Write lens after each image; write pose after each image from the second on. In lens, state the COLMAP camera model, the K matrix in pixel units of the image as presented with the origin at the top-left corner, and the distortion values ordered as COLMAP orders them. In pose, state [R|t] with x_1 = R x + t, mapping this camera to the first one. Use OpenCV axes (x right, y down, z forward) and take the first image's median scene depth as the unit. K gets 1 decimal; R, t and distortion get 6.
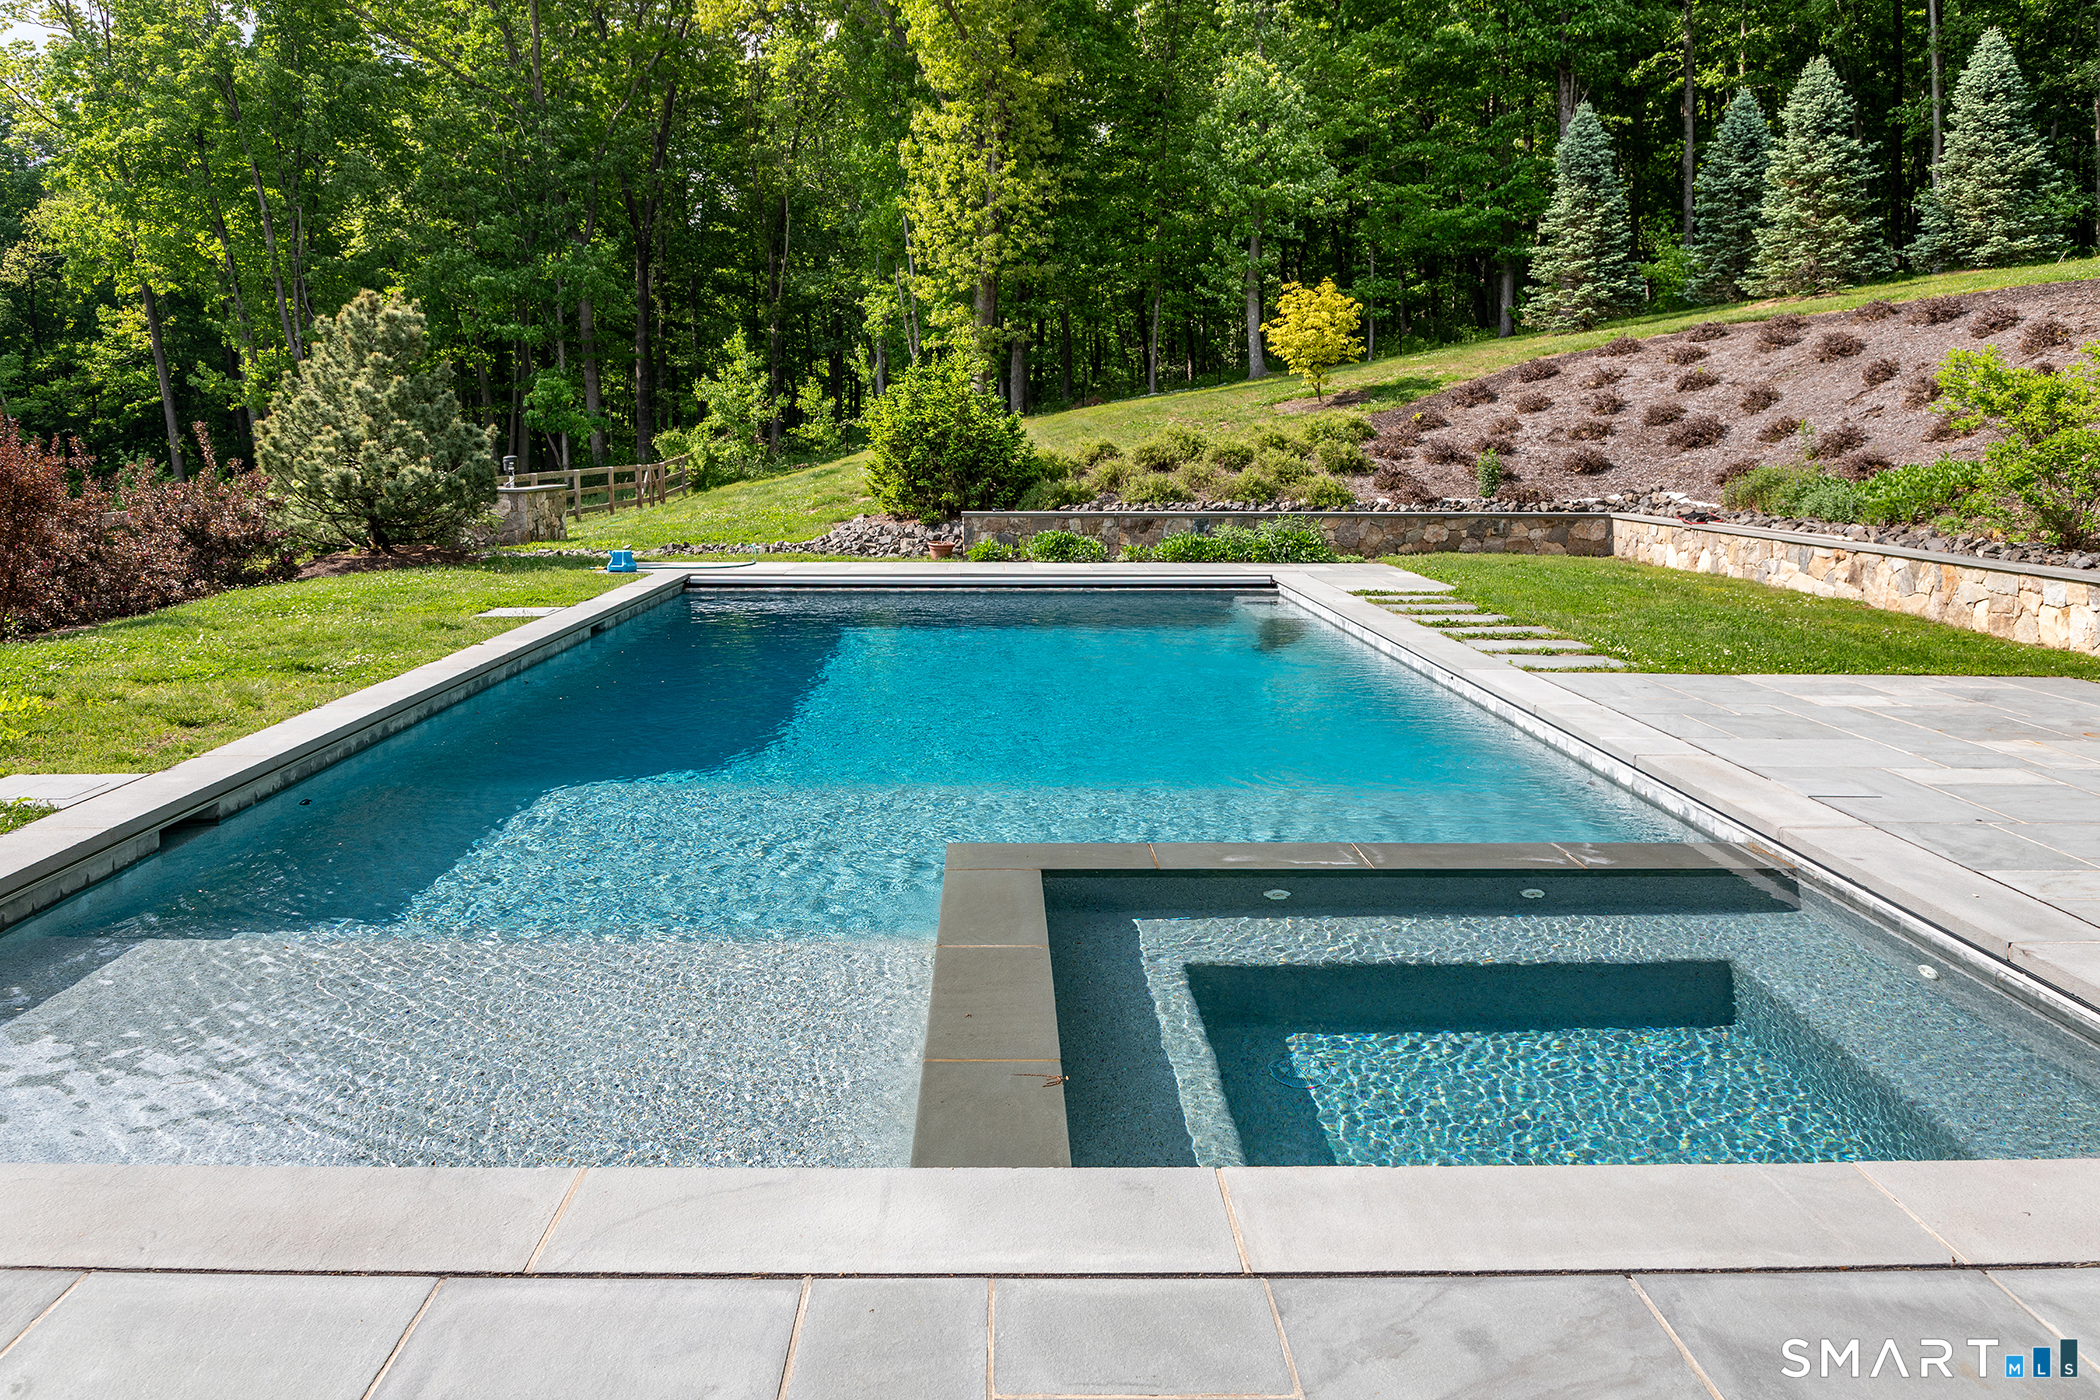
lens RADIAL K [[1578.5, 0, 1010.7], [0, 1578.5, 629.9], [0, 0, 1]] dist [-0.023051, -0.005174]
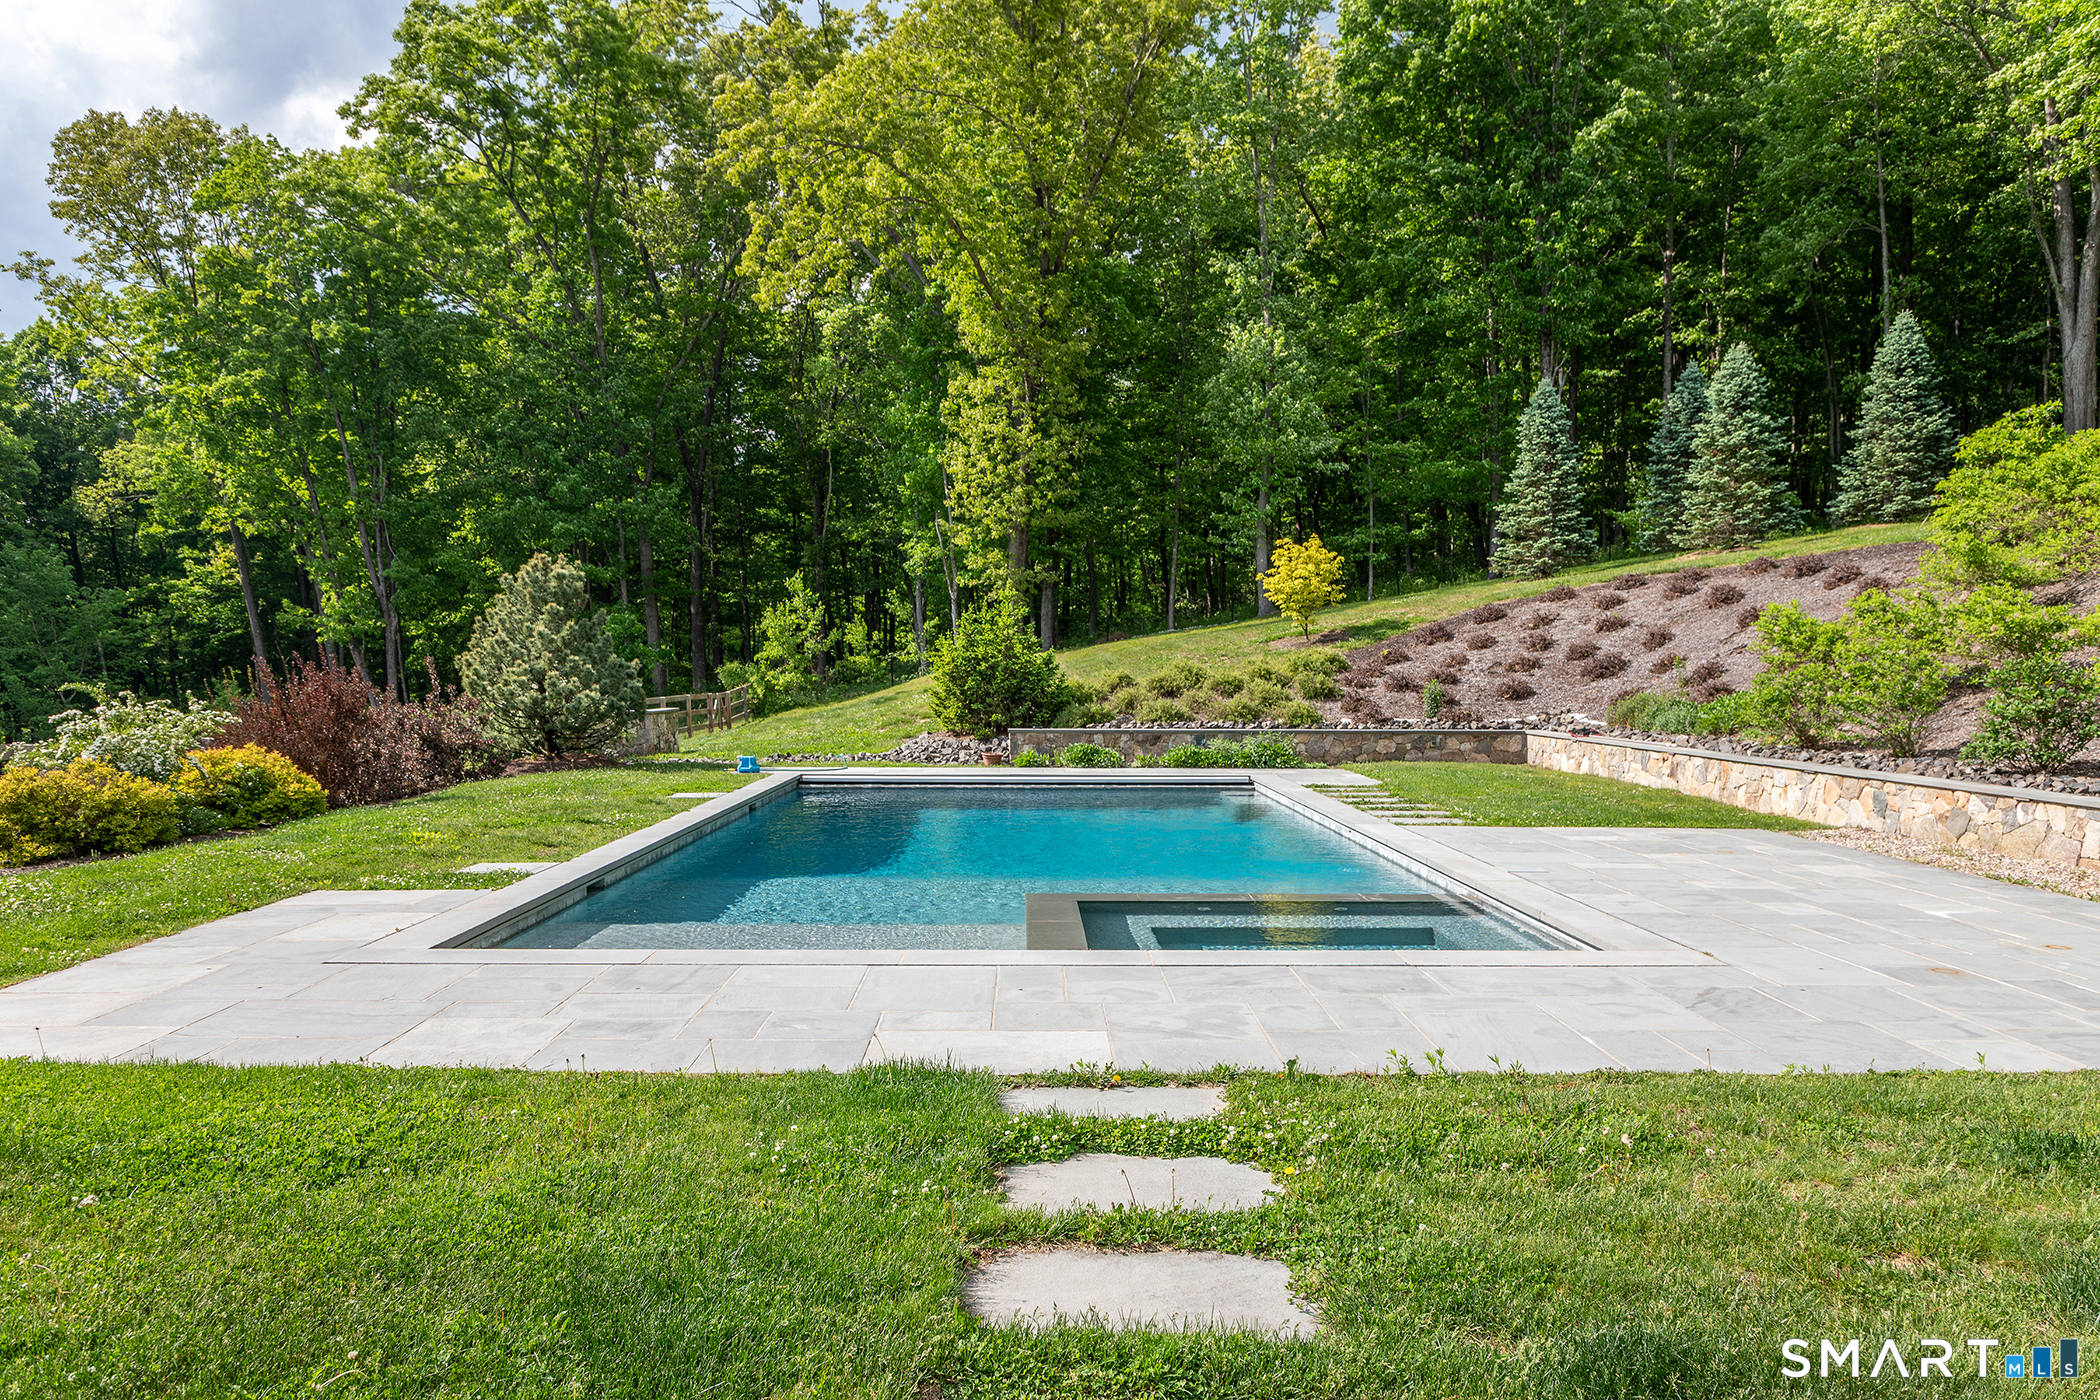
lens RADIAL K [[1578.5, 0, 1010.7], [0, 1578.5, 629.9], [0, 0, 1]] dist [-0.023051, -0.005174]
pose [[0.999856, 0.001025, -0.016958, -0.006678], [-0.003482, 0.989354, -0.145488, 0.025330], [0.016629, 0.145526, 0.989215, -0.214513]]
